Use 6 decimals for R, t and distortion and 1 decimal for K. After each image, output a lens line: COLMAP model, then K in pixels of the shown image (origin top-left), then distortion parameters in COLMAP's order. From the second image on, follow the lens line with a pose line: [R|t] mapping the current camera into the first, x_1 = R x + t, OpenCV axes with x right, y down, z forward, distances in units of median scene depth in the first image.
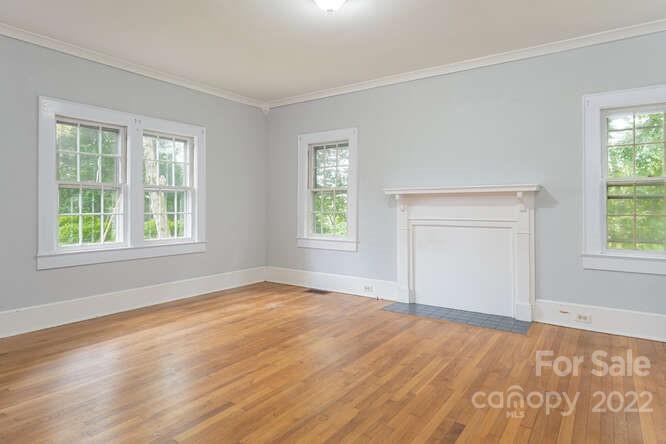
lens RADIAL K [[391.3, 0, 326.7], [0, 391.3, 205.7], [0, 0, 1]] dist [-0.000836, 0.000075]
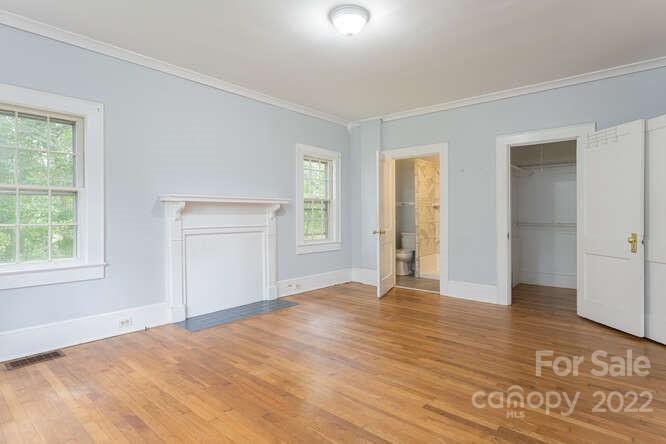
lens RADIAL K [[362.4, 0, 332.8], [0, 362.4, 219.2], [0, 0, 1]] dist [0.003018, -0.000333]
pose [[0.085772, -0.013888, 0.996218, -0.694079], [-0.001022, 0.999901, 0.014027, -0.000385], [-0.996314, -0.002222, 0.085750, 0.665937]]
